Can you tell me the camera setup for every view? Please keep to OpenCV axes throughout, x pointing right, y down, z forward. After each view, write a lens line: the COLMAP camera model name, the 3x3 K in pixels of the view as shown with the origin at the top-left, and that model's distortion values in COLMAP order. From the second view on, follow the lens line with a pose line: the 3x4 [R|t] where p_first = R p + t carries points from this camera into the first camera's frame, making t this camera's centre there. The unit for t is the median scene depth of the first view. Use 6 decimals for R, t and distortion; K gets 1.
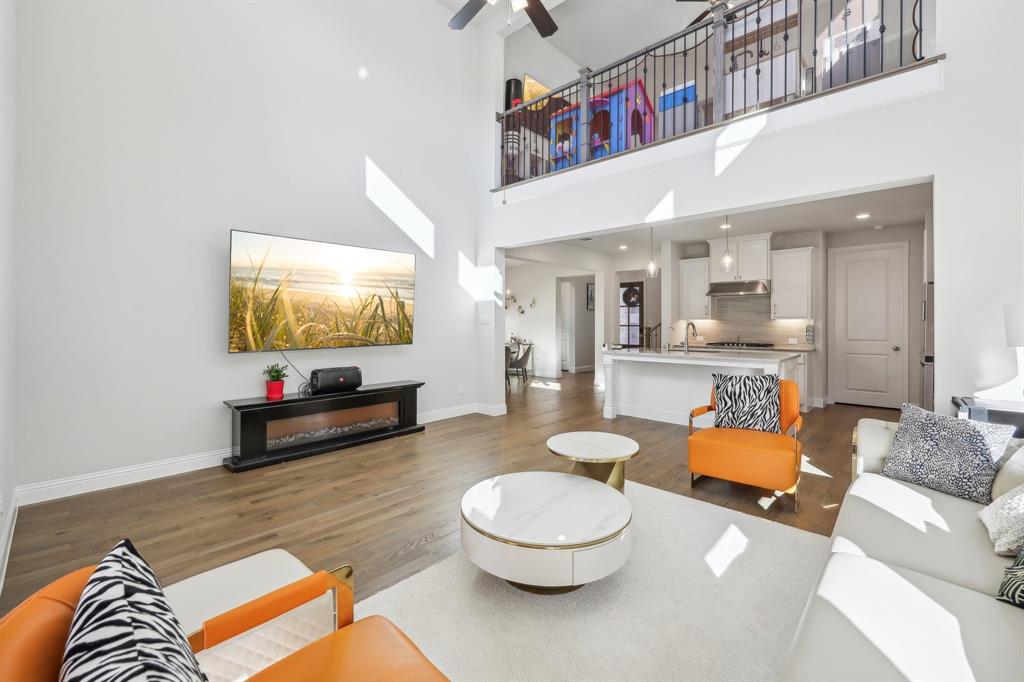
lens RADIAL K [[421.3, 0, 510.4], [0, 421.3, 325.0], [0, 0, 1]] dist [-0.013808, -0.000019]
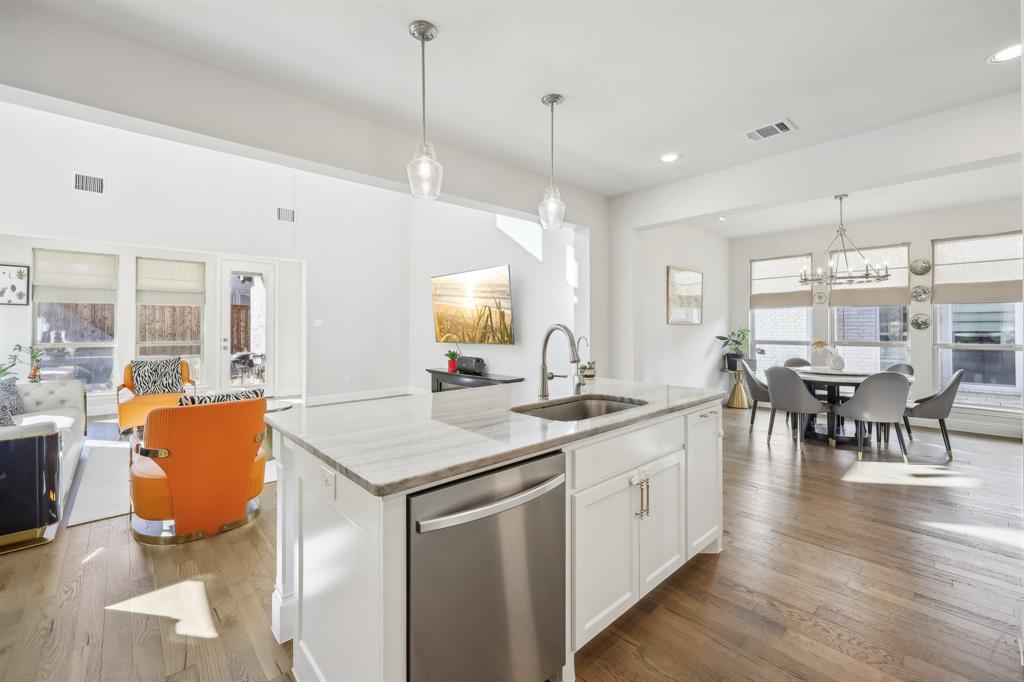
lens RADIAL K [[421.9, 0, 510.7], [0, 421.9, 325.9], [0, 0, 1]] dist [0.010545, -0.000130]
pose [[-0.084444, -0.002897, -0.996424, 0.956054], [-0.001008, 0.999996, -0.002821, -0.001755], [0.996428, 0.000766, -0.084447, 1.183671]]
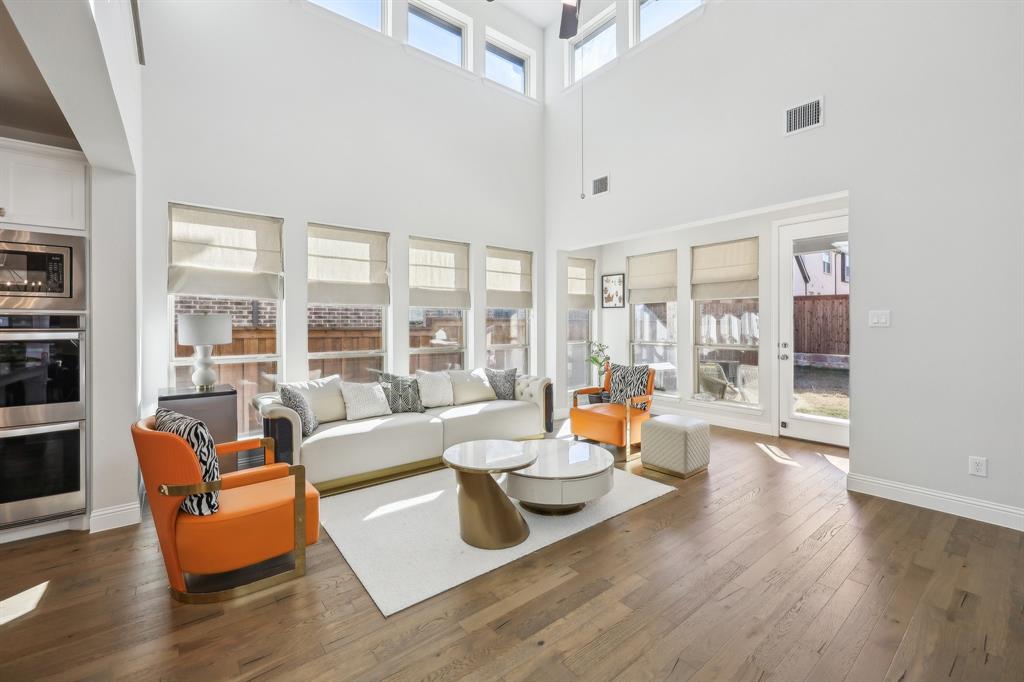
lens RADIAL K [[421.9, 0, 510.7], [0, 421.9, 325.9], [0, 0, 1]] dist [0.010545, -0.000130]
pose [[-0.987833, 0.004531, 0.155450, -0.000209], [0.004907, 0.999986, 0.002038, -0.006672], [-0.155438, 0.002776, -0.987842, 1.139274]]
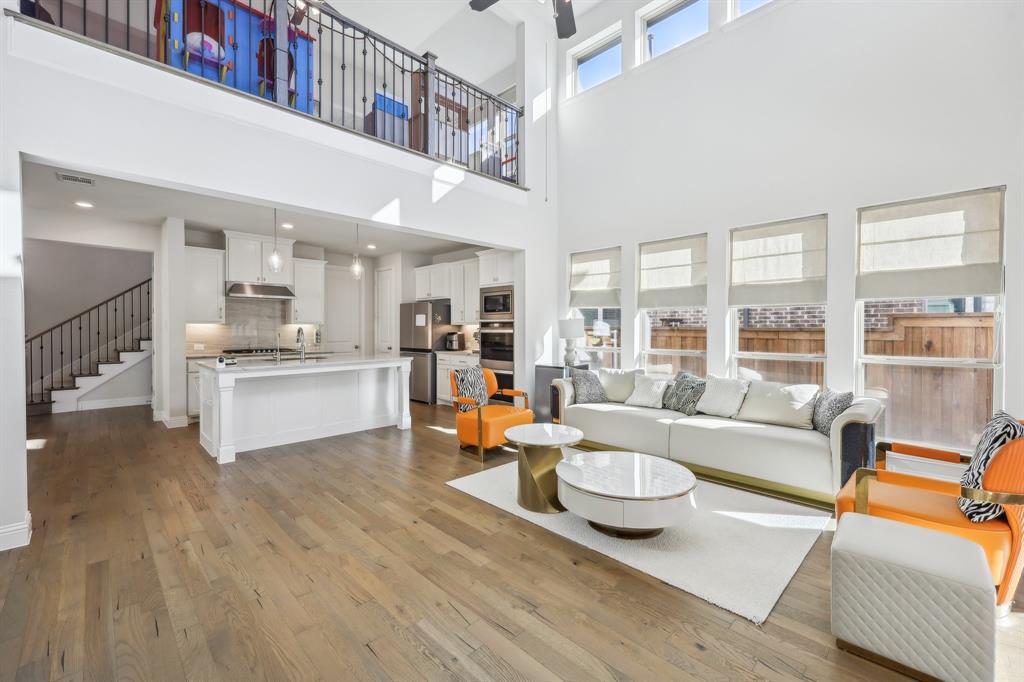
lens RADIAL K [[413.7, 0, 524.5], [0, 413.7, 335.1], [0, 0, 1]] dist [-0.017721, 0.000013]
pose [[0.015511, -0.017243, 0.999731, -0.545852], [0.003058, 0.999847, 0.017197, -0.003671], [-0.999875, 0.002791, 0.015561, 0.602965]]
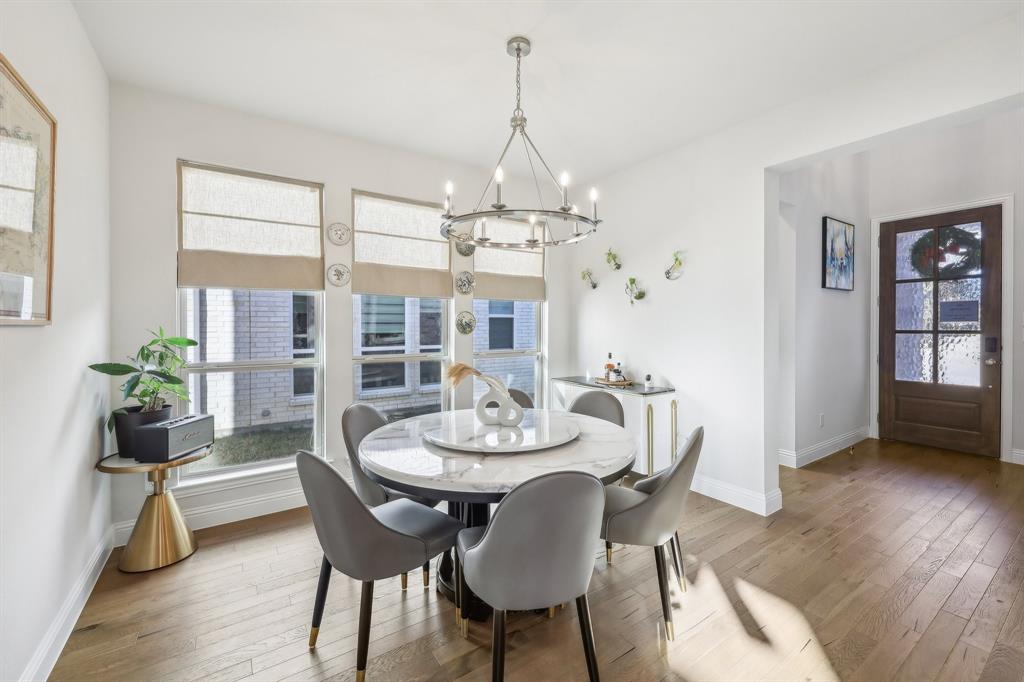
lens RADIAL K [[421.9, 0, 510.7], [0, 421.9, 325.9], [0, 0, 1]] dist [0.010545, -0.000130]
pose [[0.975175, -0.001966, -0.221425, 0.002631], [0.001018, 0.999990, -0.004399, -0.007674], [0.221431, 0.004064, 0.975168, 1.423759]]
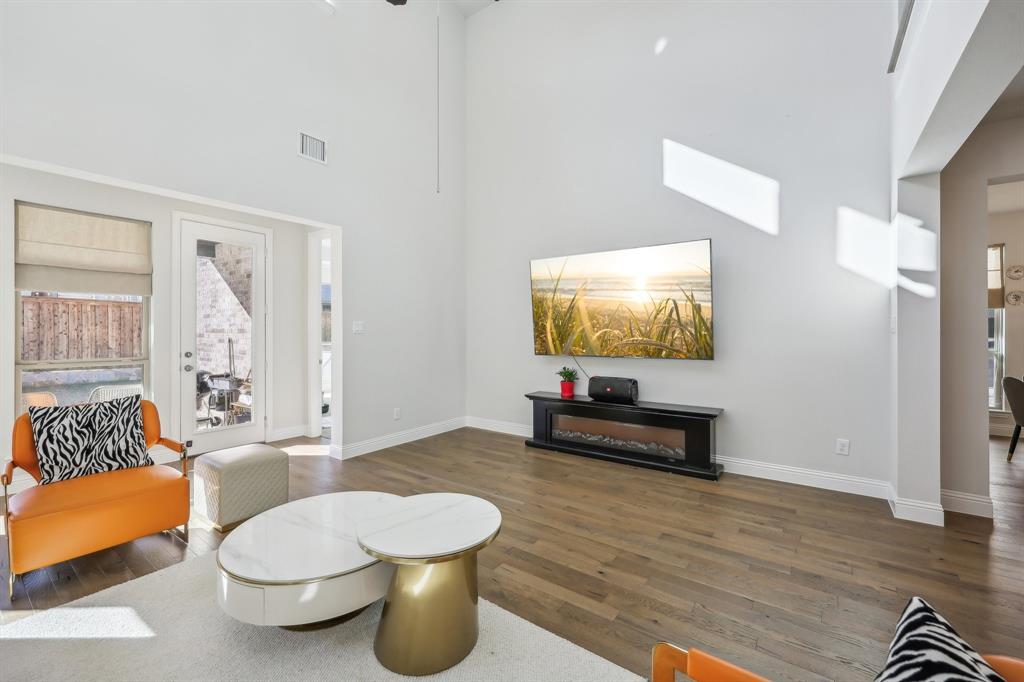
lens RADIAL K [[422.9, 0, 517.0], [0, 422.9, 330.9], [0, 0, 1]] dist [-0.000002, 0.000068]
pose [[0.124727, 0.000057, -0.992191, 0.503470], [-0.000986, 1.000000, -0.000066, -0.005824], [0.992191, 0.000986, 0.124727, 0.611369]]
